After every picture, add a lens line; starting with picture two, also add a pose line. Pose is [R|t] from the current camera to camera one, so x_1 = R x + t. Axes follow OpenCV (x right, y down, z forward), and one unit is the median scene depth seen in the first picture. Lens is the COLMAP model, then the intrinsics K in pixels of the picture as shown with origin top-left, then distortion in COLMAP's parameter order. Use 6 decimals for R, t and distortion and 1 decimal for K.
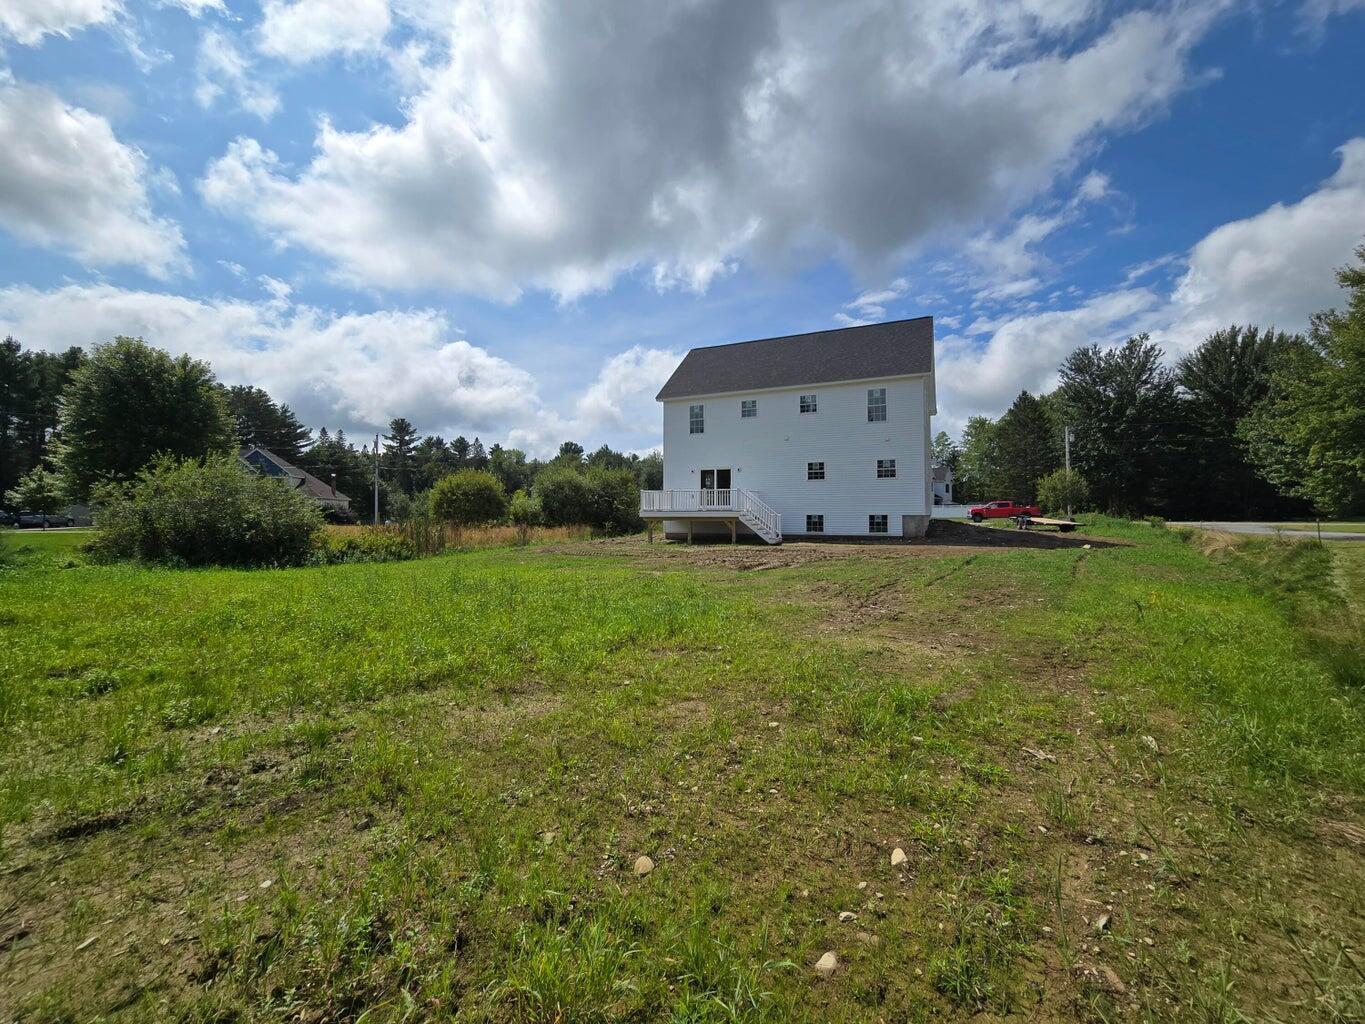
lens RADIAL K [[581.8, 0, 678.9], [0, 581.8, 497.9], [0, 0, 1]] dist [-0.033069, 0.000065]
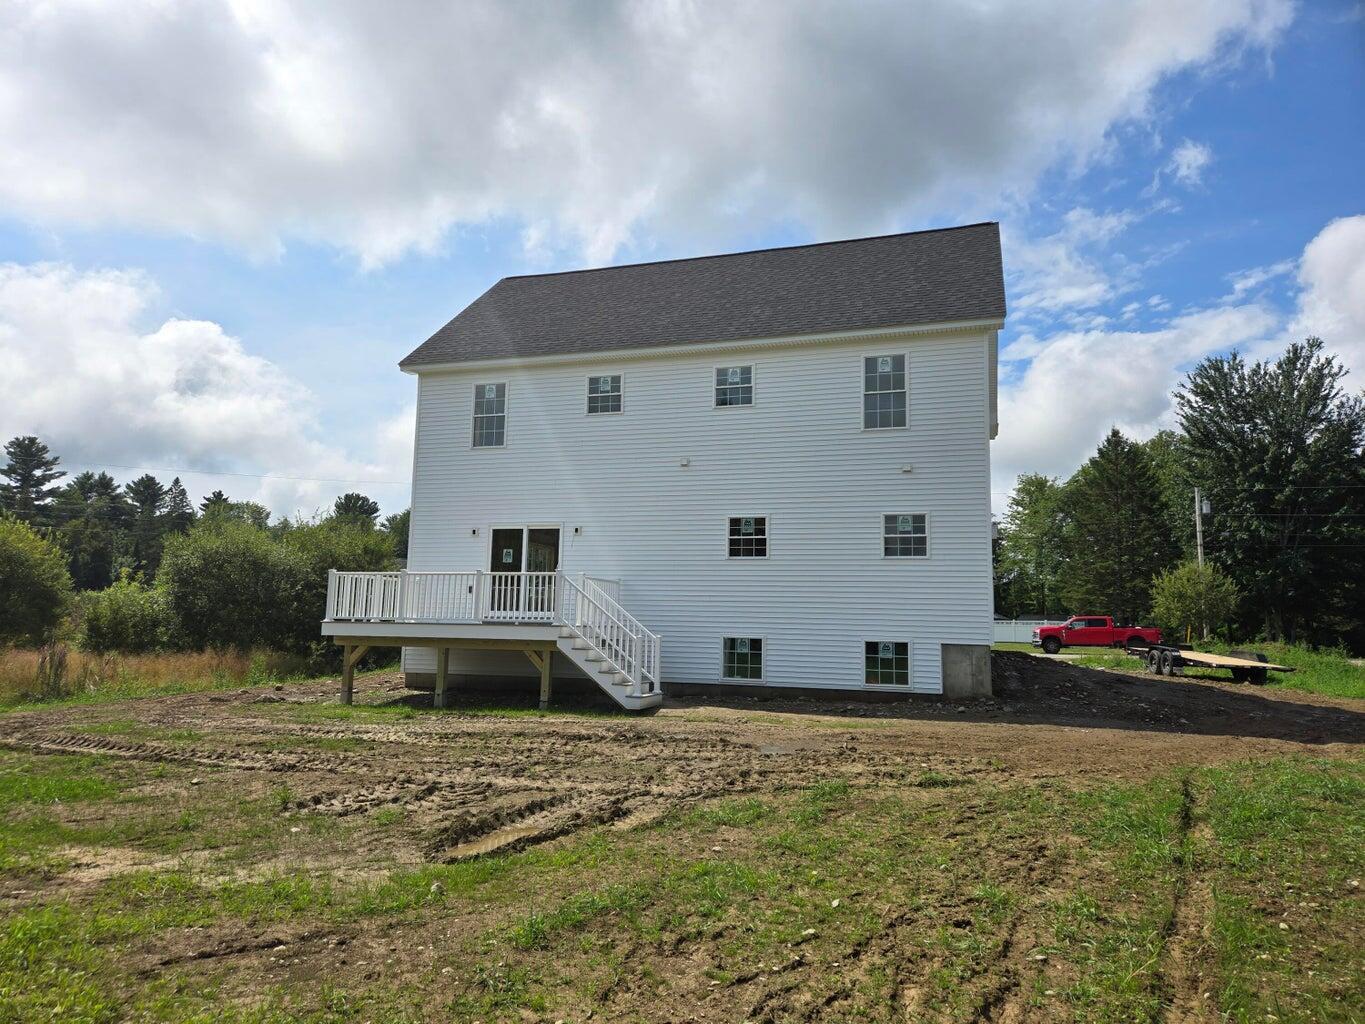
lens RADIAL K [[923.2, 0, 682.5], [0, 923.2, 512.0], [0, 0, 1]] dist [0.009585, -0.002882]
pose [[0.991093, 0.037230, 0.127864, 0.043249], [-0.025151, 0.995177, -0.094820, 0.000890], [-0.130777, 0.090760, 0.987249, 0.140581]]
